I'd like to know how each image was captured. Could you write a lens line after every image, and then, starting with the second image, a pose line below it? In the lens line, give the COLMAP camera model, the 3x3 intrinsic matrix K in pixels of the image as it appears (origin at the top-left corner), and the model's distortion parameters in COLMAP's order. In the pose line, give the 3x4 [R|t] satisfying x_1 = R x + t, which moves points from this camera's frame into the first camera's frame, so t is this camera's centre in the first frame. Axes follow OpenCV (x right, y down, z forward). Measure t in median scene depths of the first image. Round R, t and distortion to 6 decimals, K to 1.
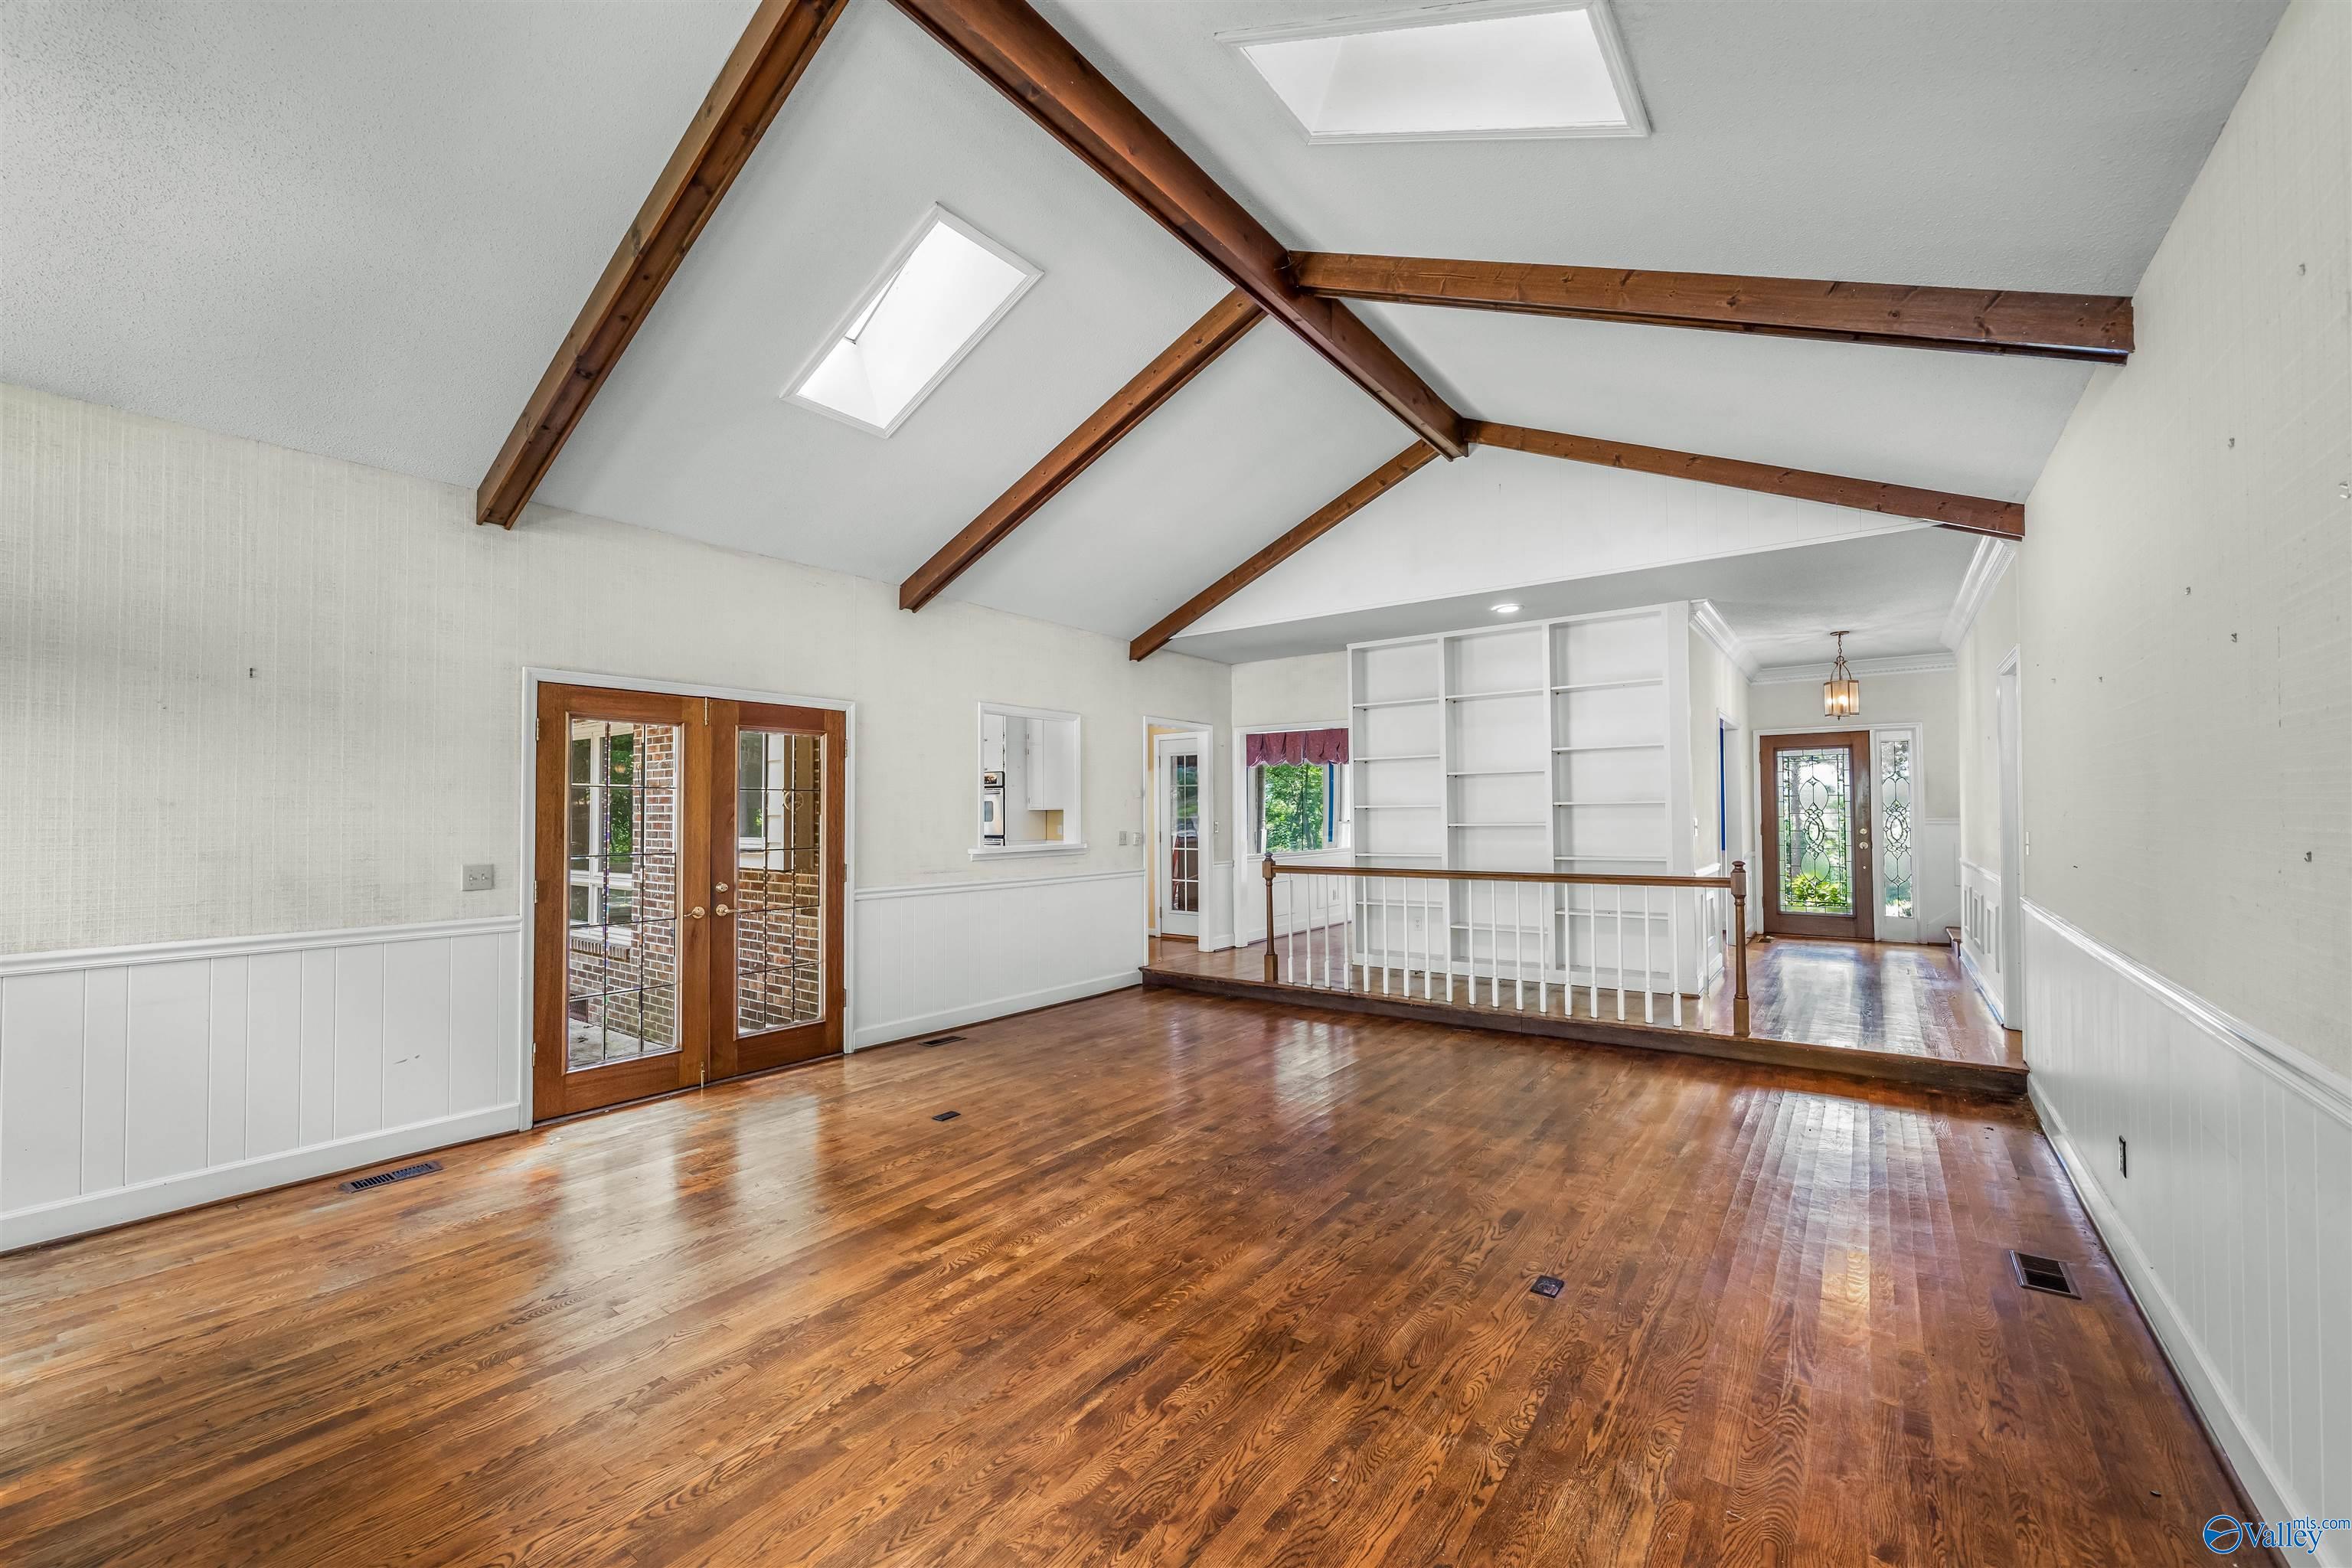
lens RADIAL K [[958.4, 0, 1159.7], [0, 958.4, 793.8], [0, 0, 1]] dist [-0.000631, -0.000472]
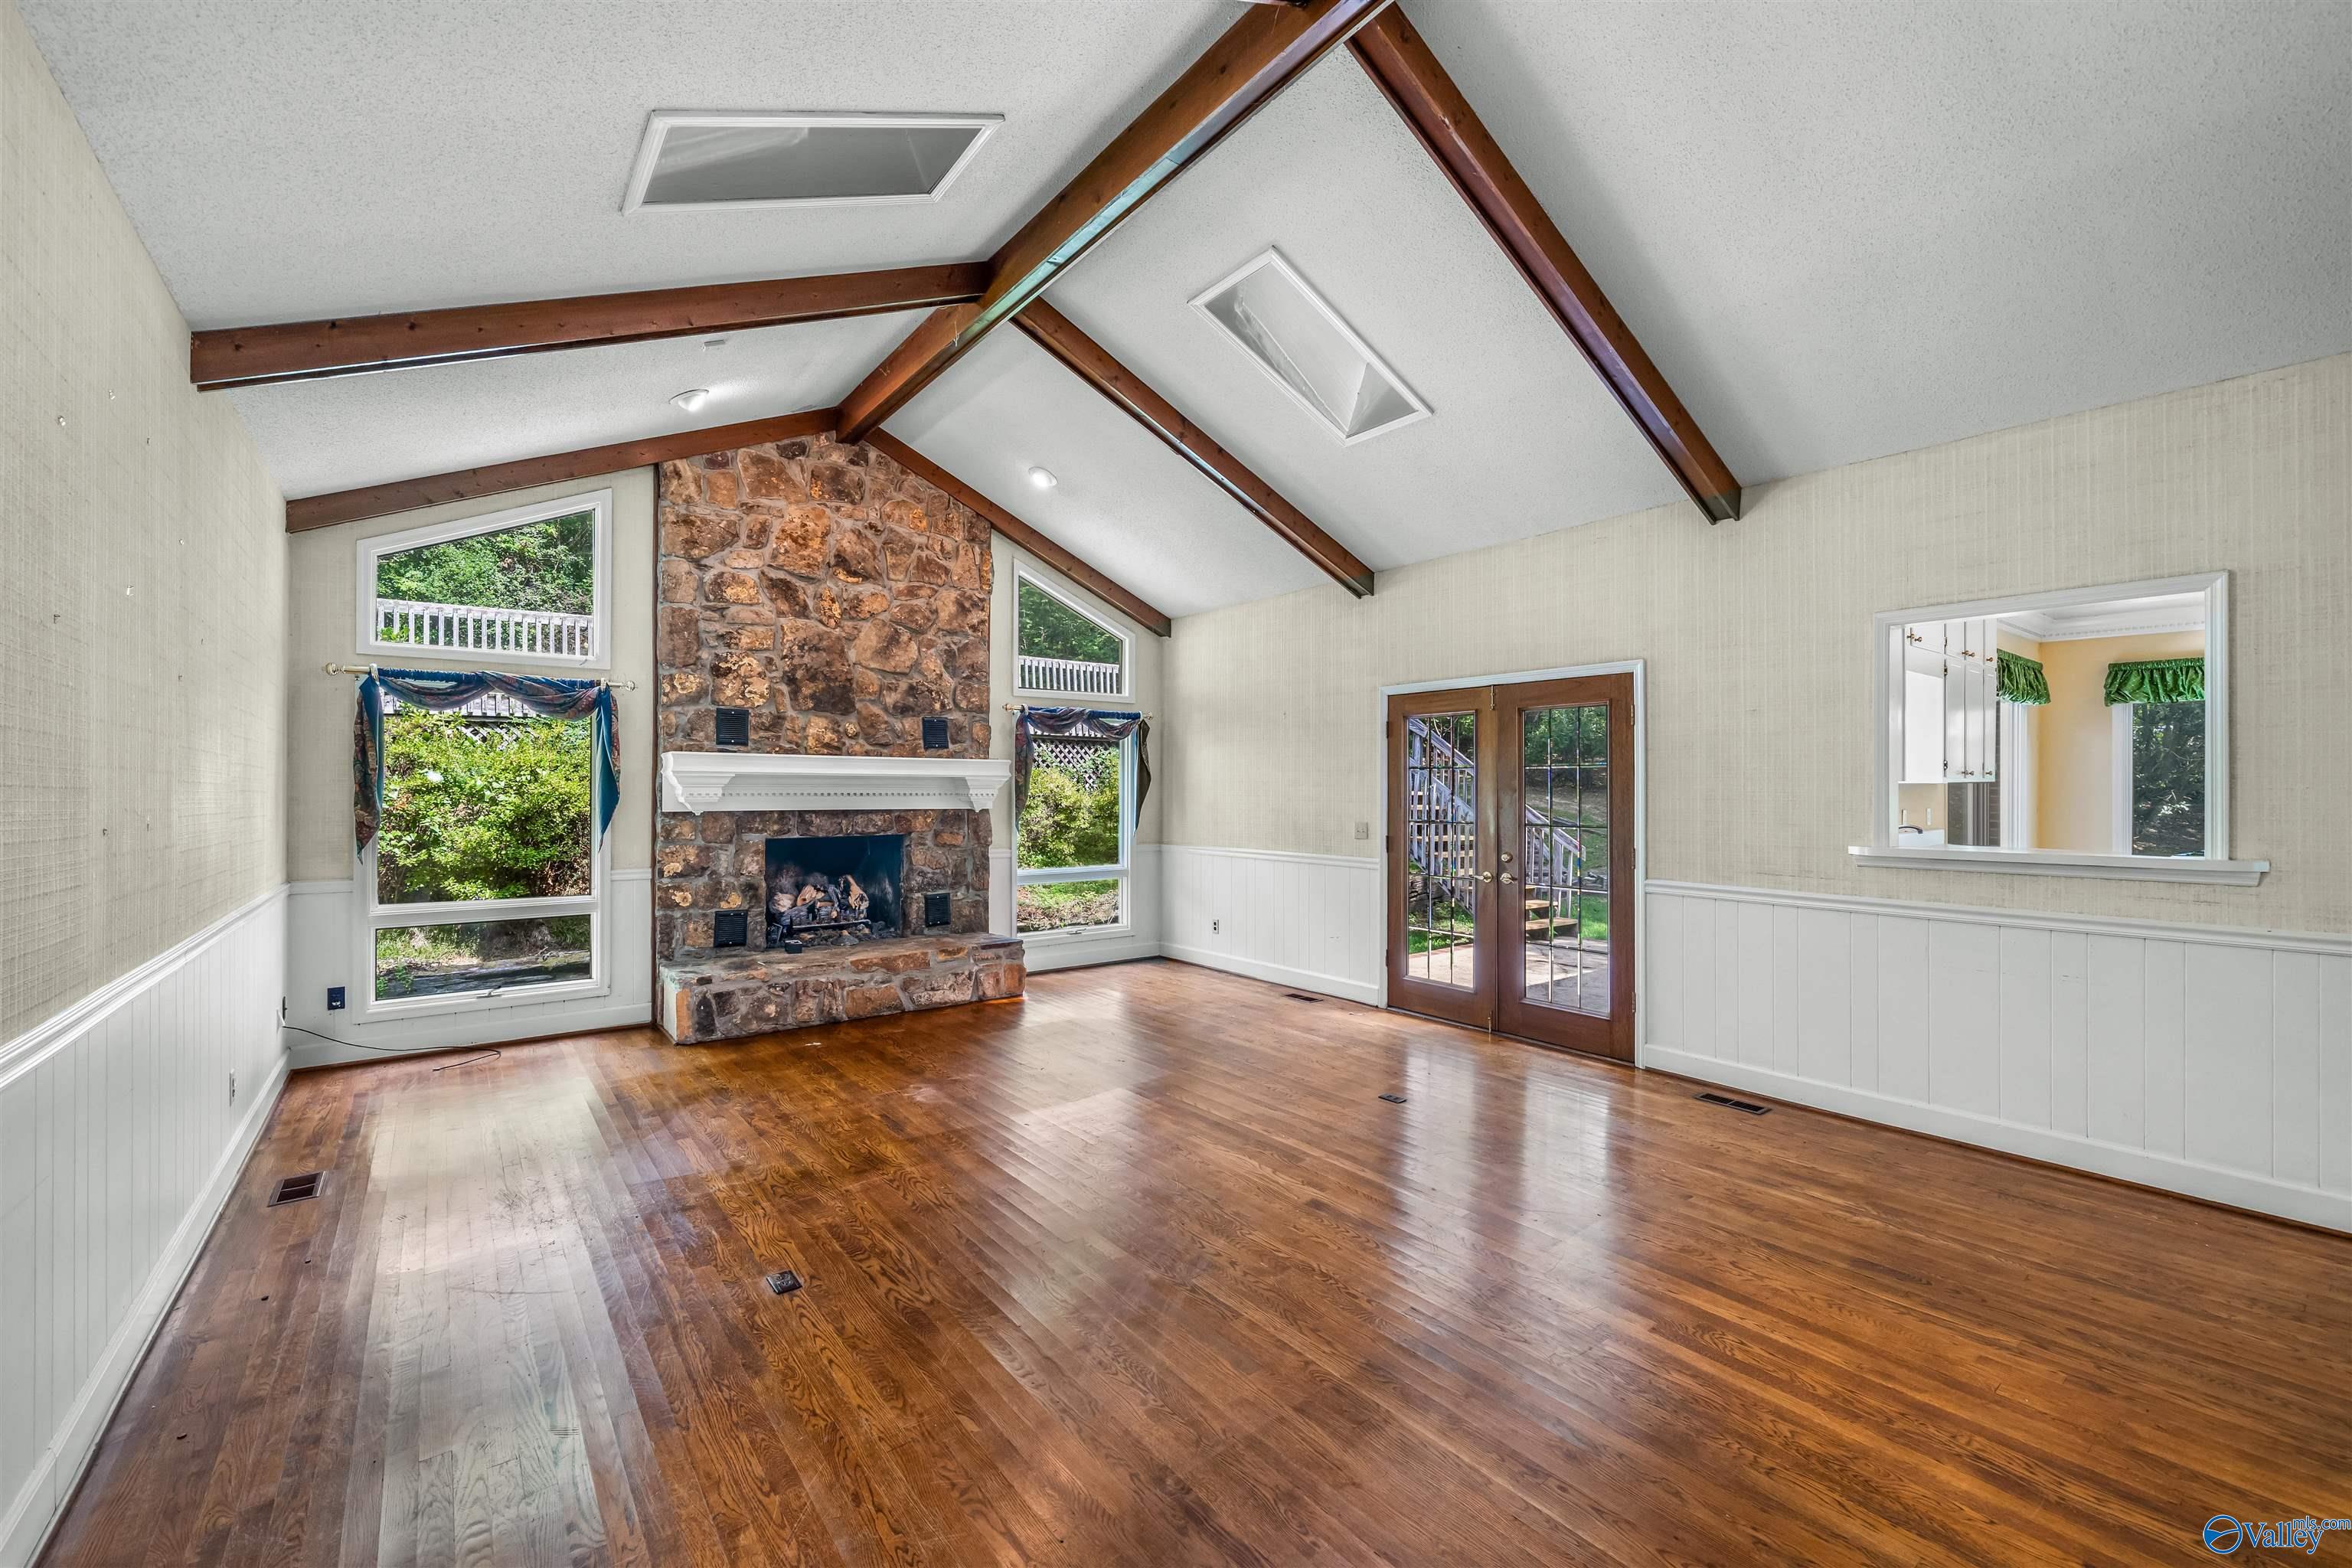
lens RADIAL K [[958.4, 0, 1163.7], [0, 958.4, 777.2], [0, 0, 1]] dist [-0.000631, -0.000472]
pose [[-0.279541, -0.008350, -0.960098, 0.798045], [0.018187, 0.999737, -0.013990, 0.016838], [0.959962, -0.021373, -0.279315, 1.070333]]
